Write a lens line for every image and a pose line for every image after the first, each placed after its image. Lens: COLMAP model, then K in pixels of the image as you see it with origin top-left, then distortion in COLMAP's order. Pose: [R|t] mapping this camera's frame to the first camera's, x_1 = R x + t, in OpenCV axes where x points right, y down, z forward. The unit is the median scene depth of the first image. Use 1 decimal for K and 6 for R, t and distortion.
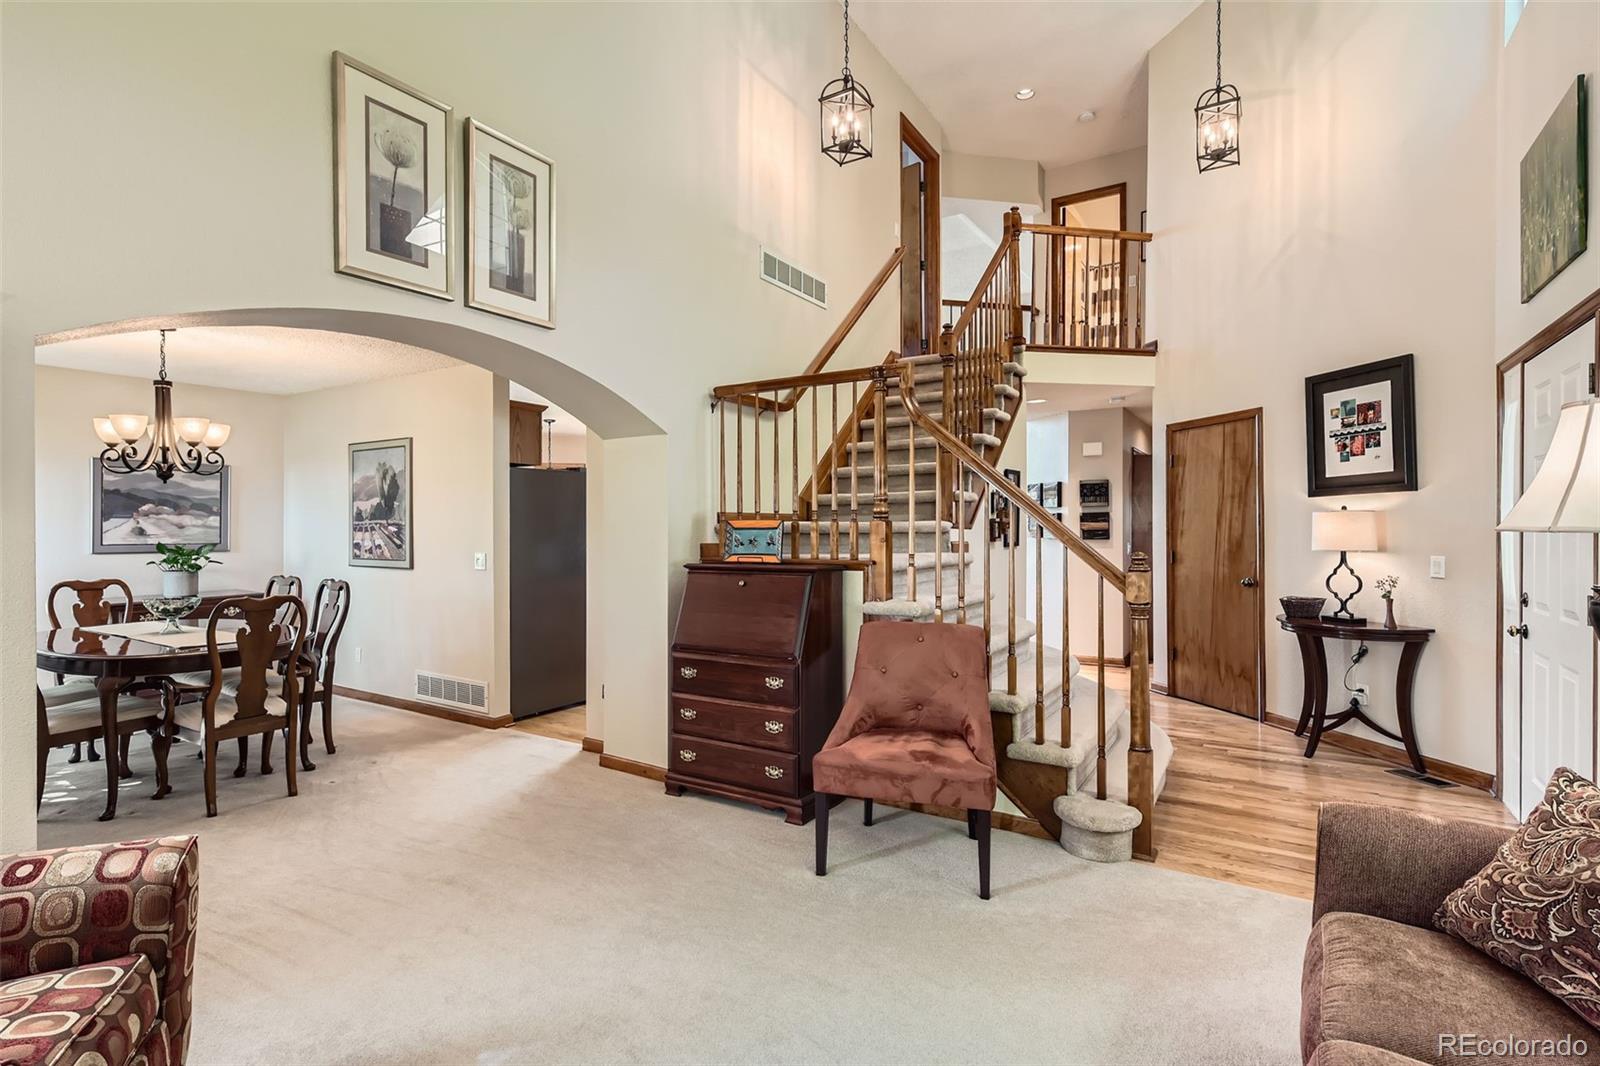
lens RADIAL K [[774.0, 0, 791.3], [0, 774.0, 530.9], [0, 0, 1]] dist [0.015777, -0.003015]
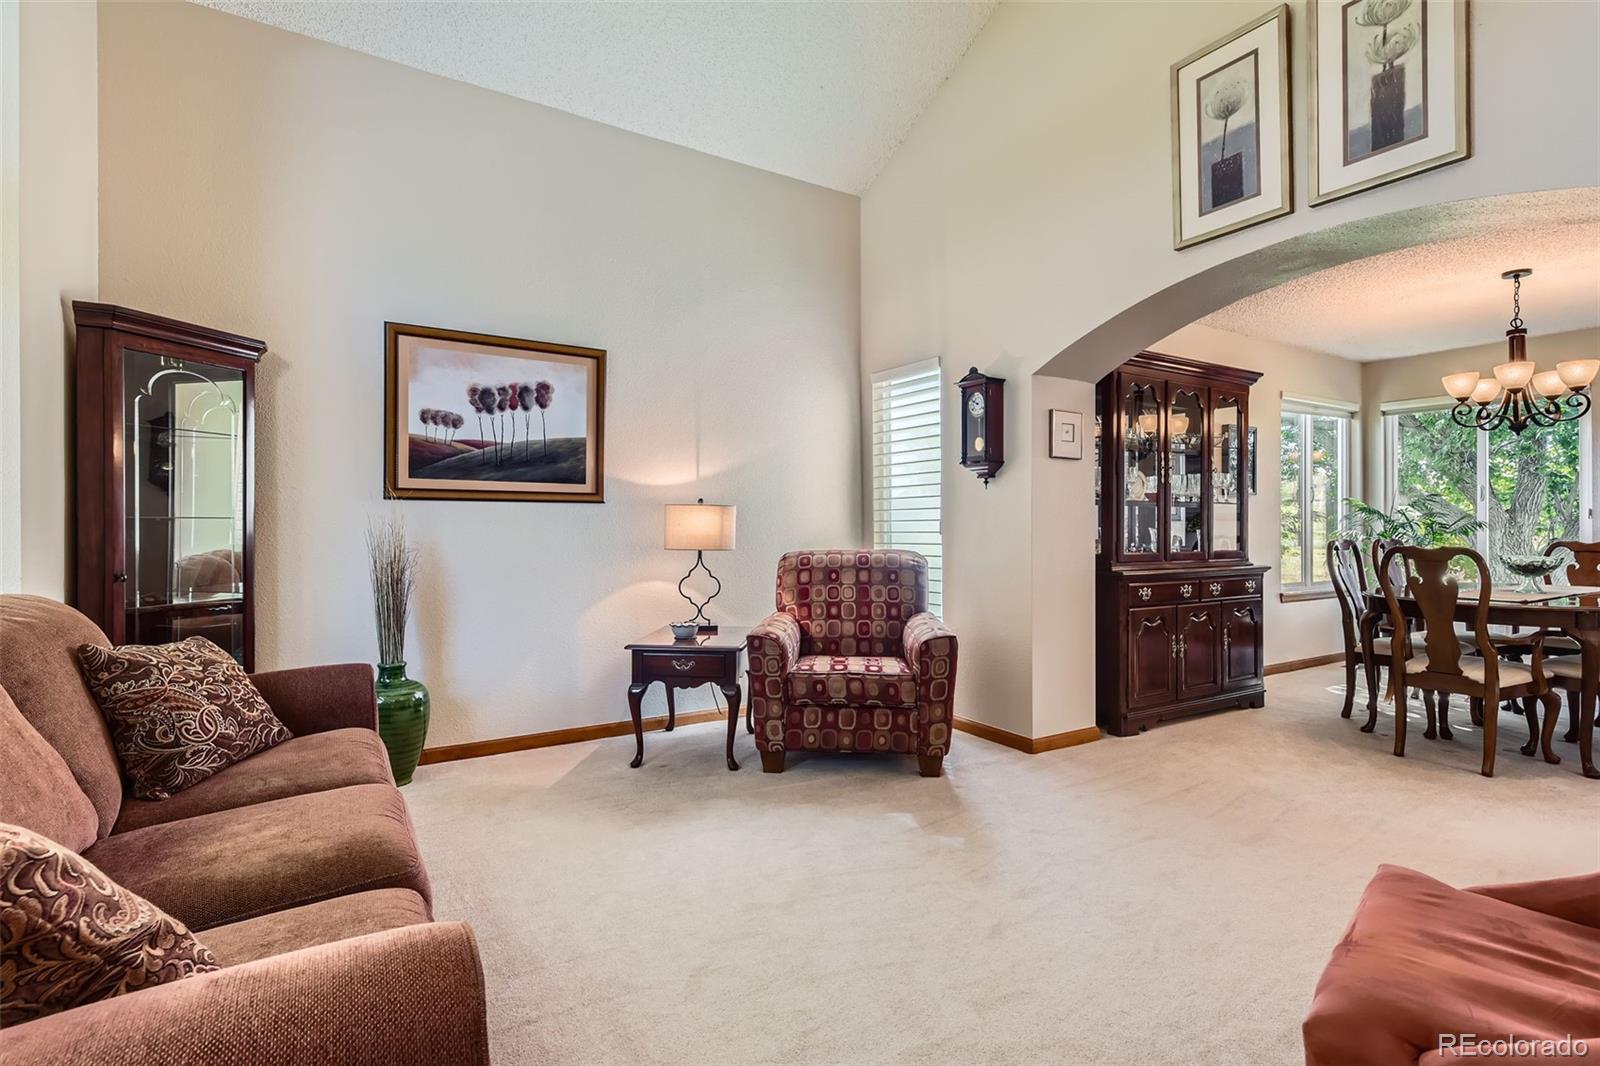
lens RADIAL K [[774.0, 0, 797.2], [0, 774.0, 522.2], [0, 0, 1]] dist [0.015777, -0.003015]
pose [[-0.419809, -0.002558, -0.907609, 0.426483], [-0.004442, 0.999990, -0.000764, 0.048621], [0.907601, 0.003711, -0.419816, 0.572212]]
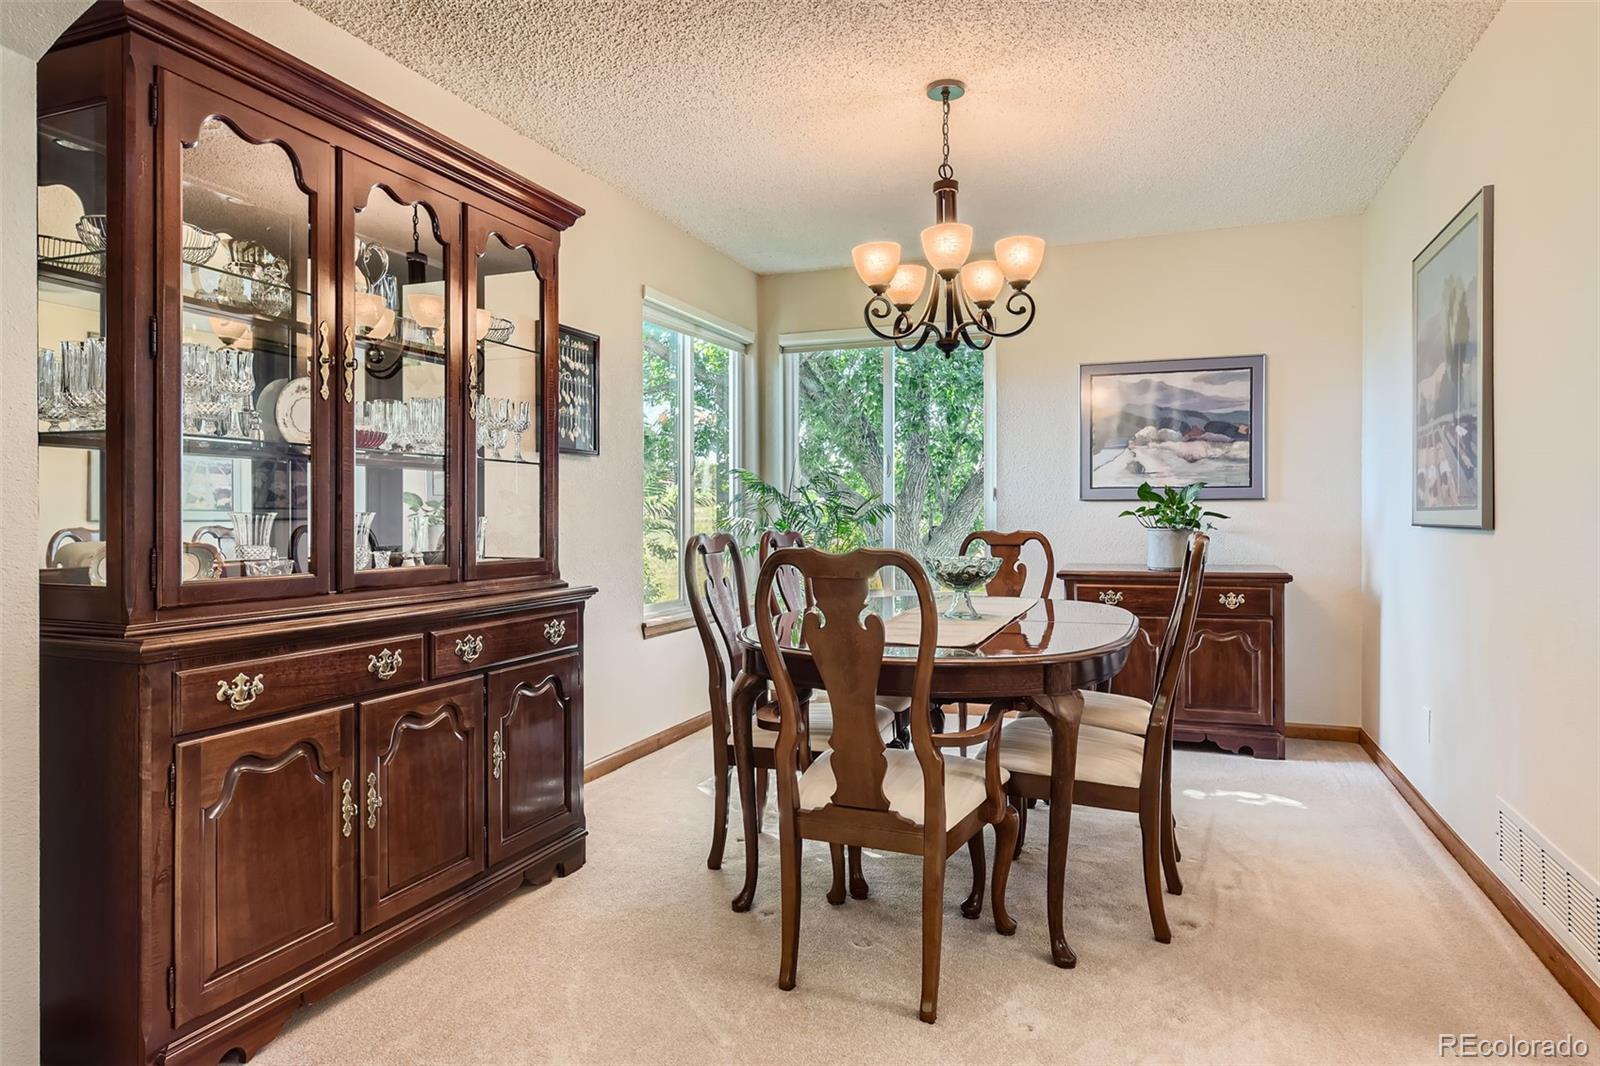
lens RADIAL K [[963.5, 0, 791.0], [0, 963.5, 520.2], [0, 0, 1]] dist [-0.007307, 0.000435]
pose [[0.205670, 0.006579, -0.978599, -0.118419], [-0.003508, 0.999976, 0.005986, 0.053654], [0.978615, 0.002201, 0.205688, 0.705541]]
